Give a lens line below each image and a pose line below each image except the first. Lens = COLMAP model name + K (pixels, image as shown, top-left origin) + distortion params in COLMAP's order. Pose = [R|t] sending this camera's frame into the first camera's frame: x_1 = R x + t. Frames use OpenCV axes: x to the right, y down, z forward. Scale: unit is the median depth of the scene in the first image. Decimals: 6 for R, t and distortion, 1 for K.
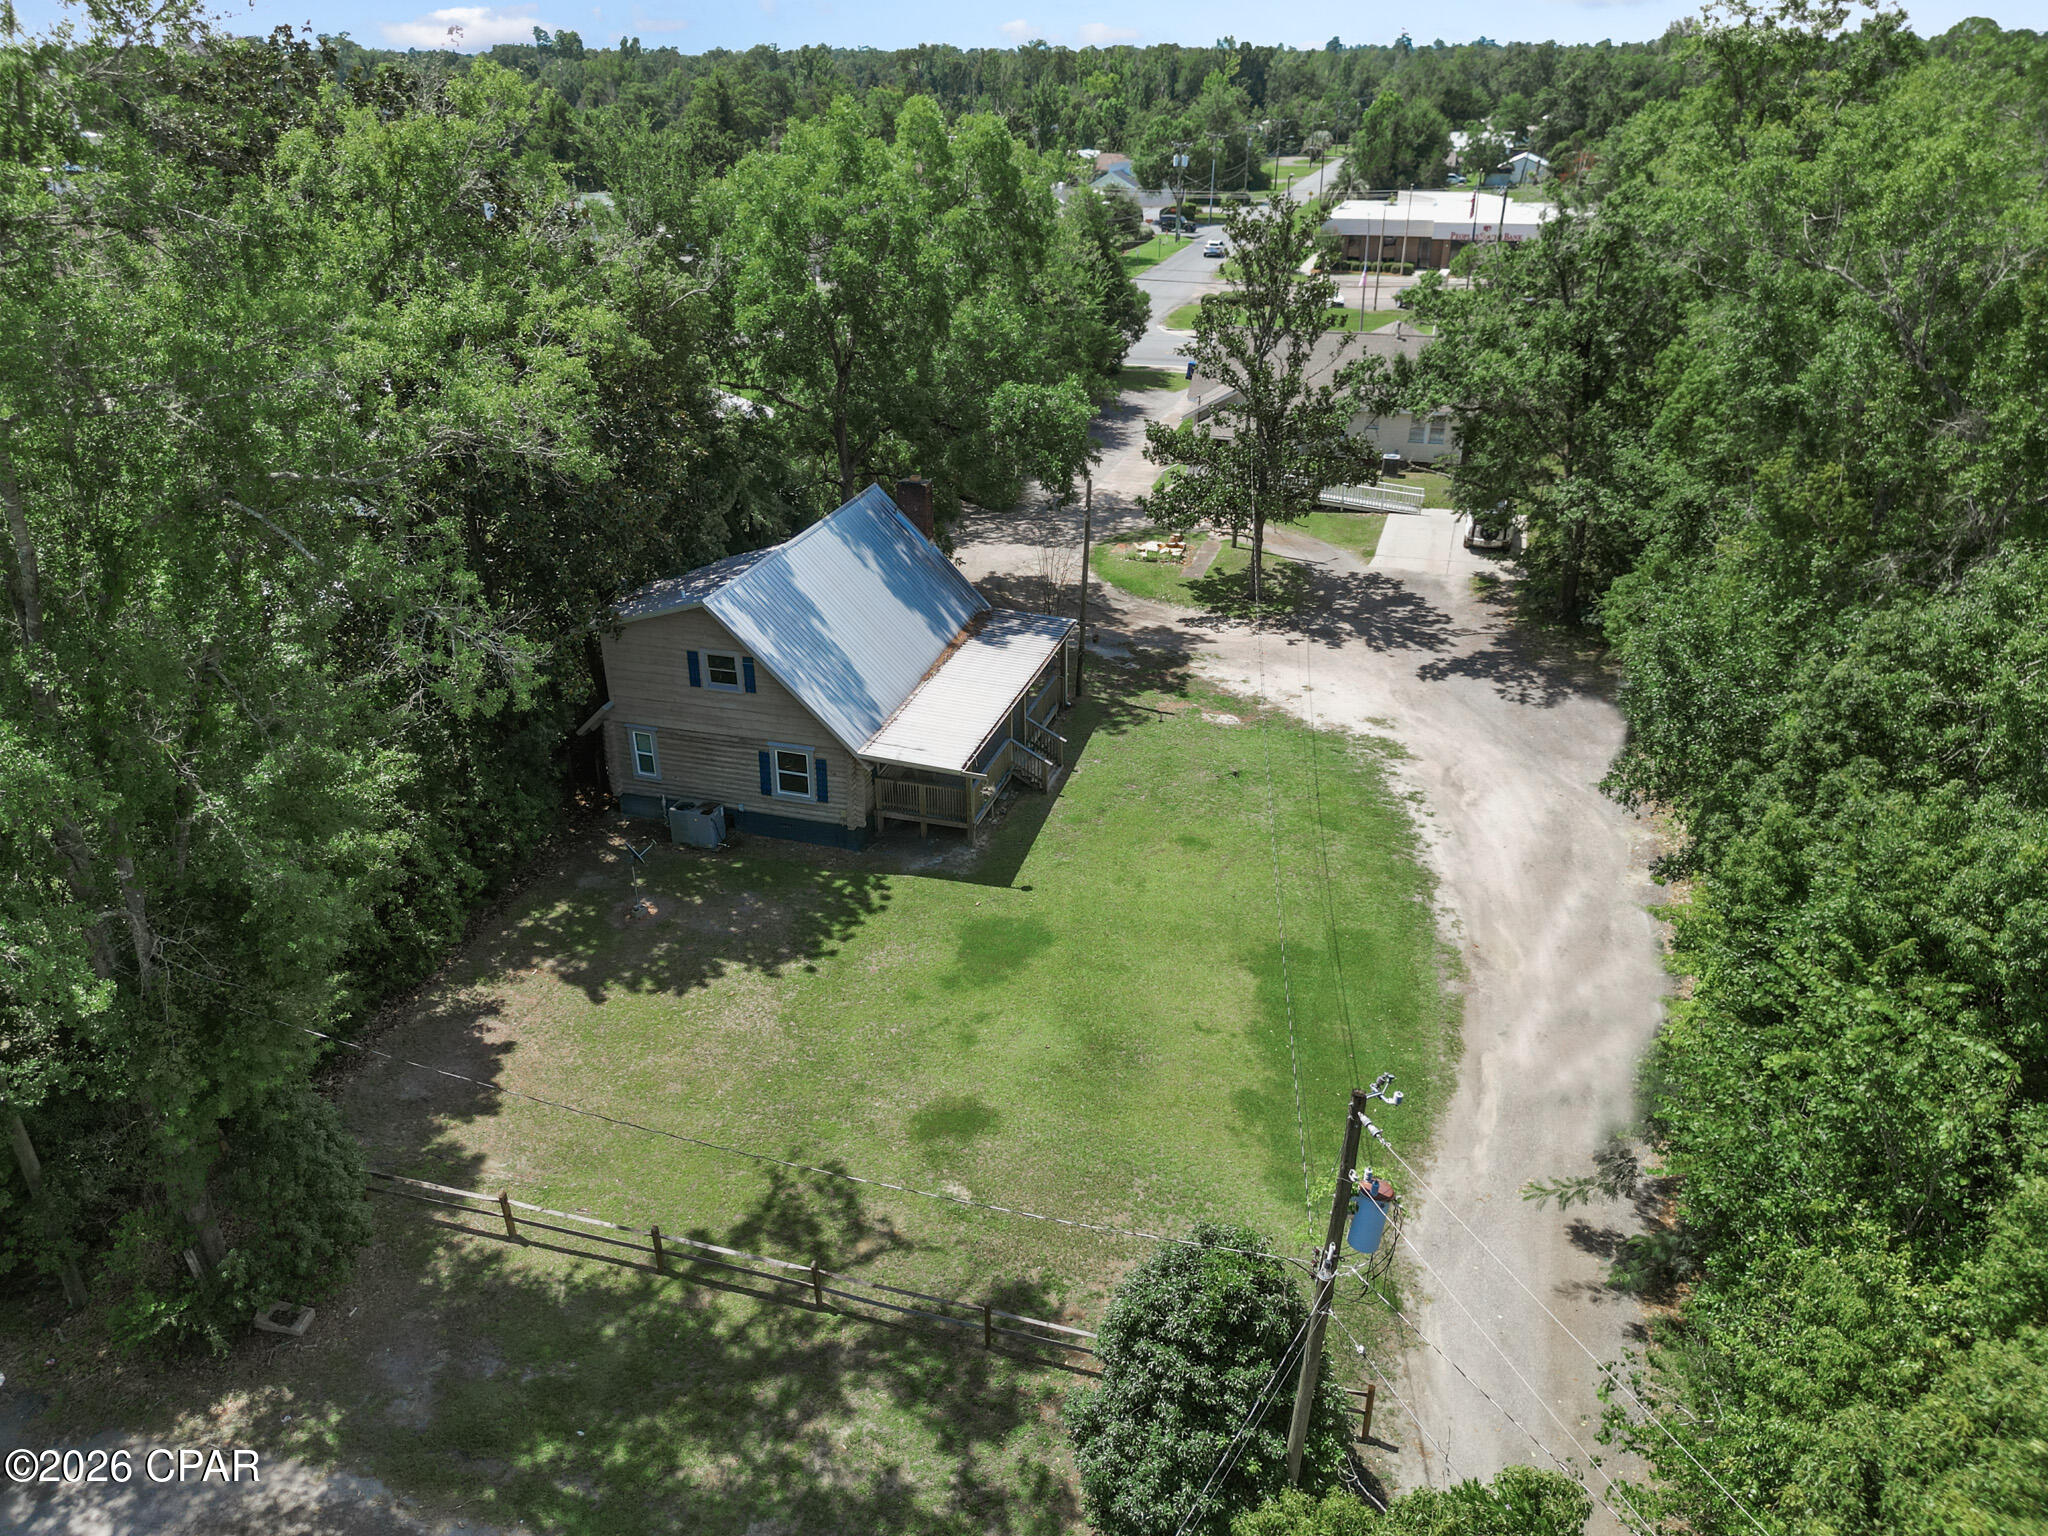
lens RADIAL K [[1427.8, 0, 1018.3], [0, 1427.8, 767.3], [0, 0, 1]] dist [0.082952, -0.086363]
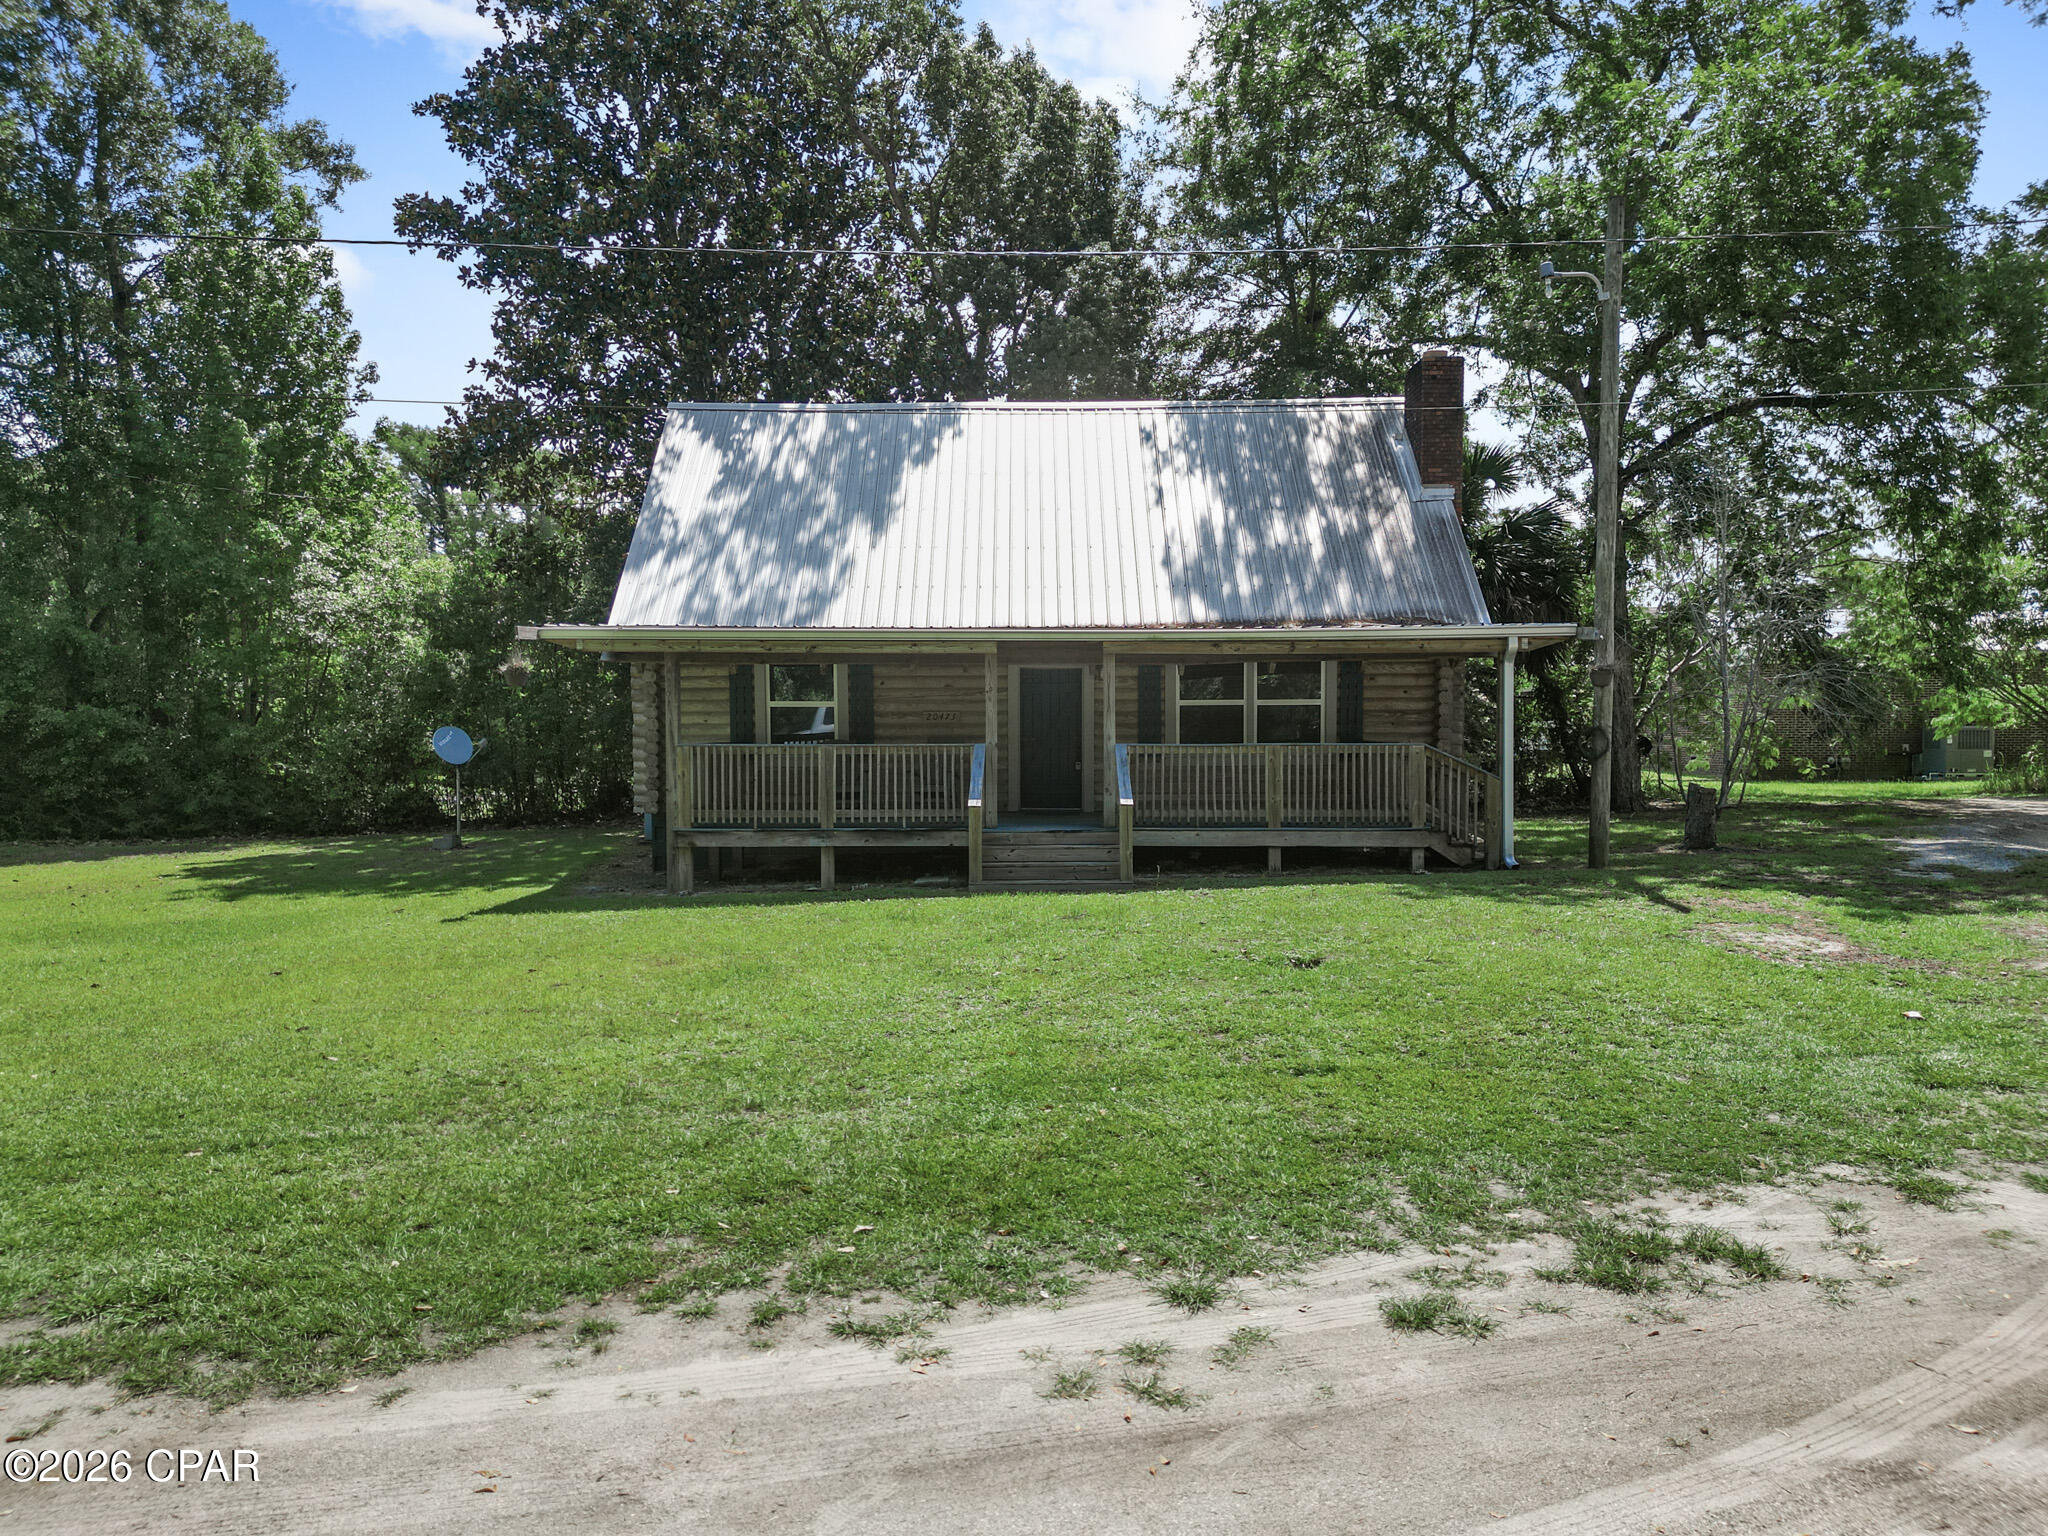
lens RADIAL K [[1427.8, 0, 1018.3], [0, 1427.8, 767.3], [0, 0, 1]] dist [0.082952, -0.086363]
pose [[0.255404, 0.076189, -0.963828, 0.469842], [-0.397266, 0.917118, -0.032774, -0.008903], [0.881447, 0.391267, 0.264503, 1.077028]]
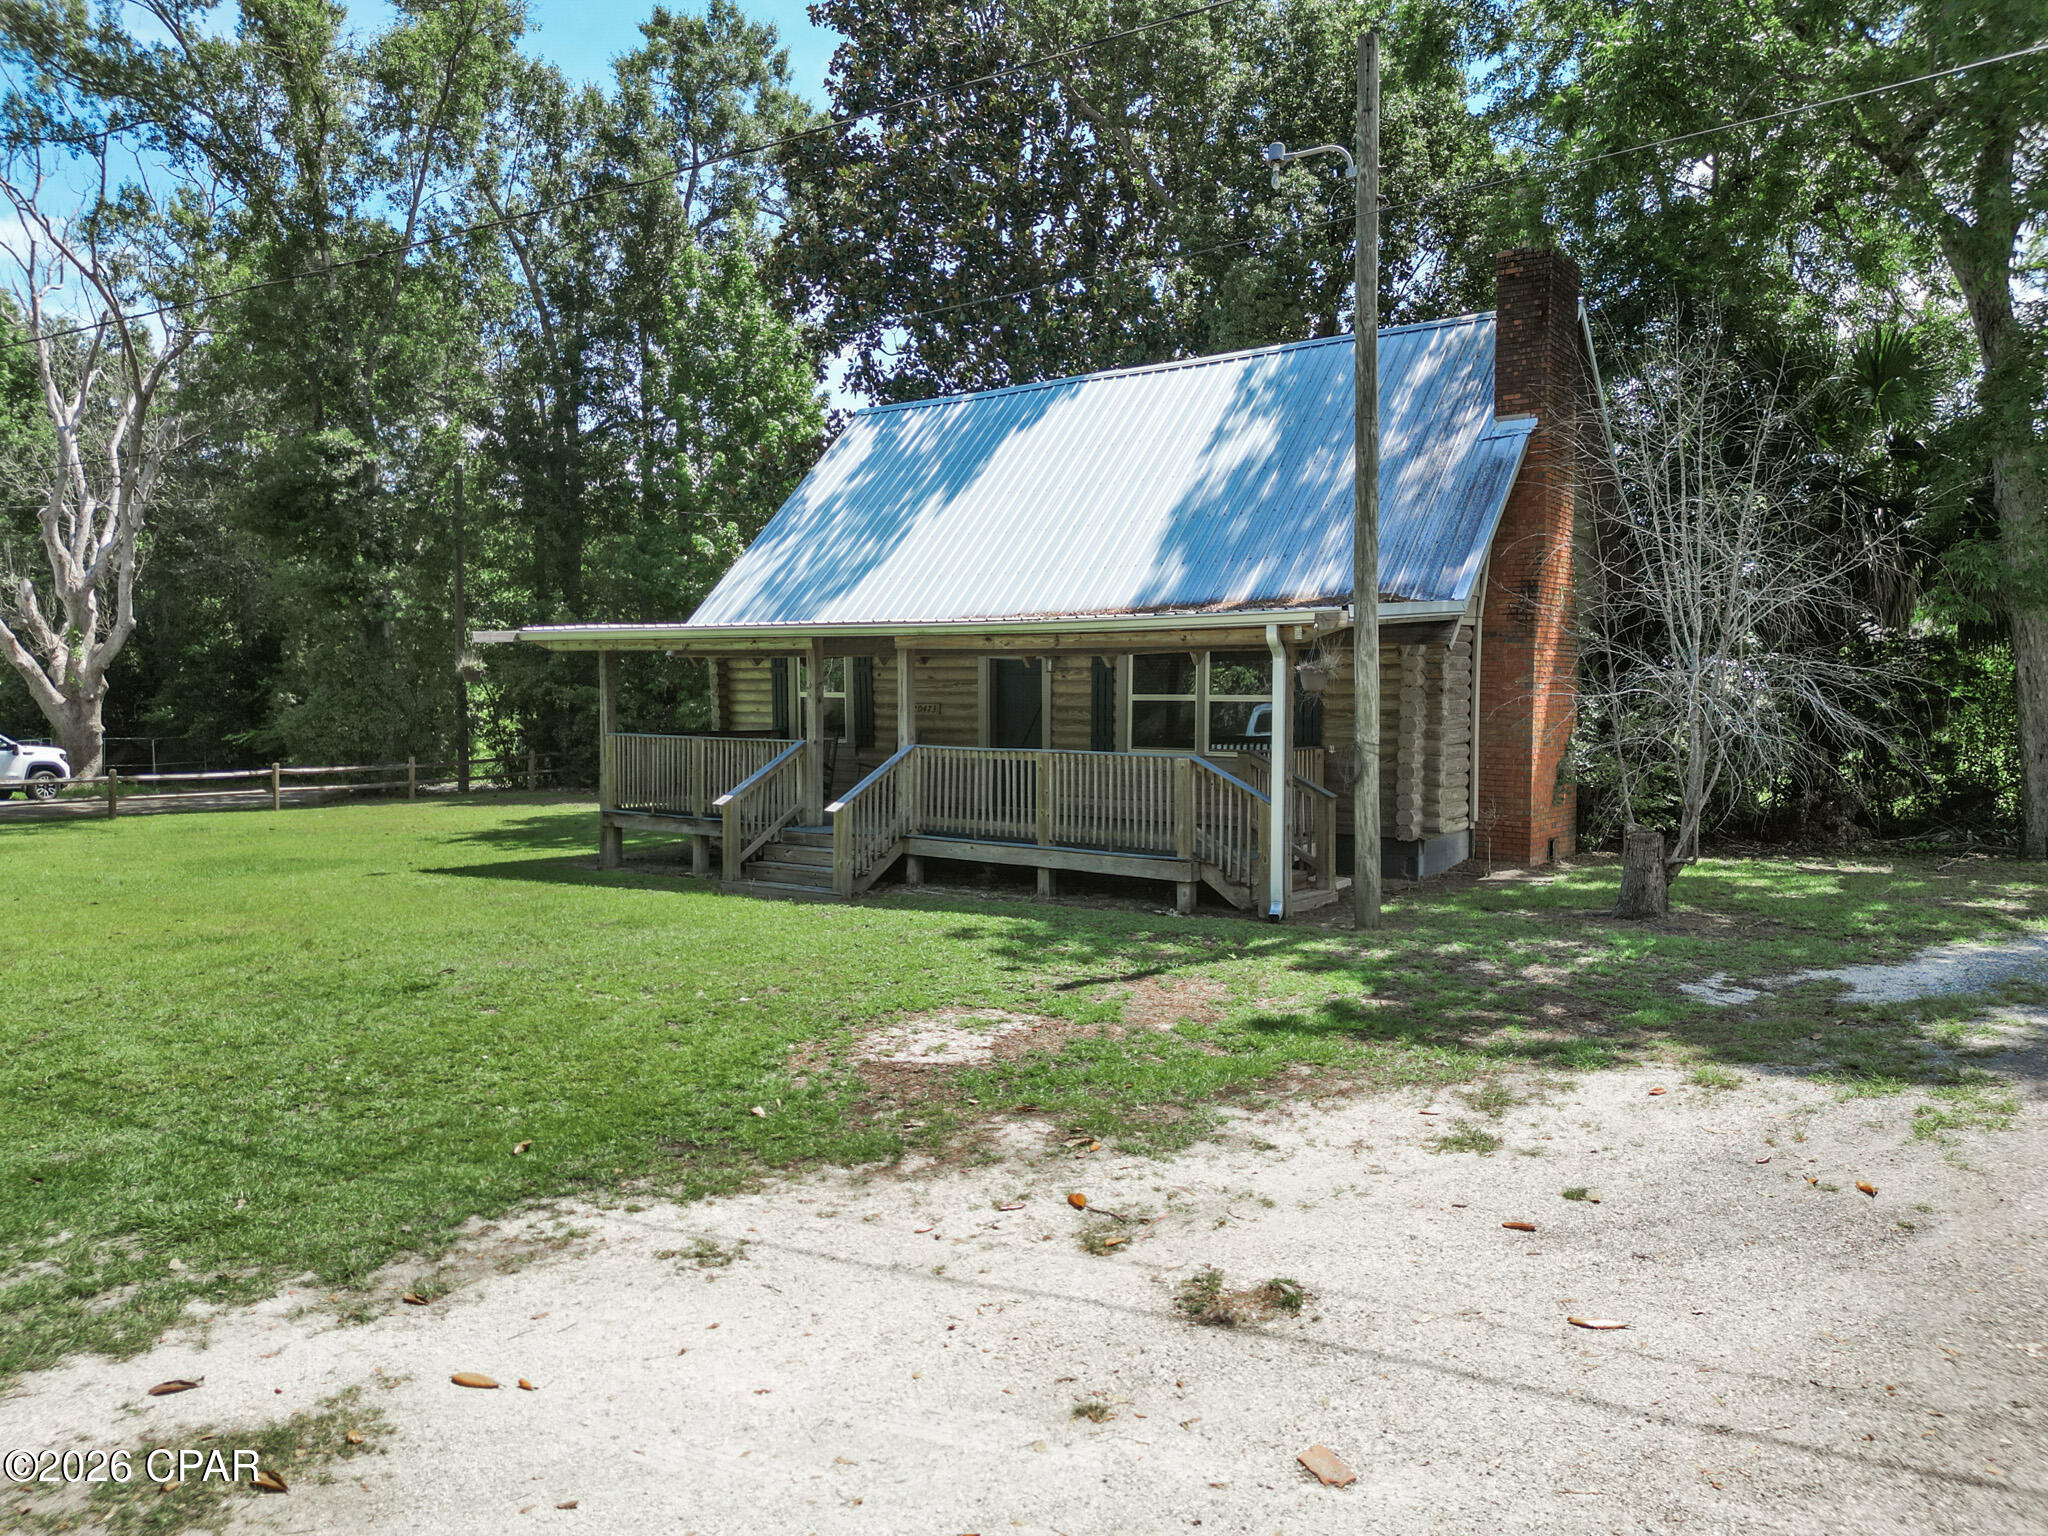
lens RADIAL K [[1427.8, 0, 1018.3], [0, 1427.8, 767.3], [0, 0, 1]] dist [0.082952, -0.086363]
pose [[-0.343855, 0.089867, -0.934713, 0.422809], [-0.369813, 0.902005, 0.222767, -0.150558], [0.863135, 0.422268, -0.276925, 1.385508]]
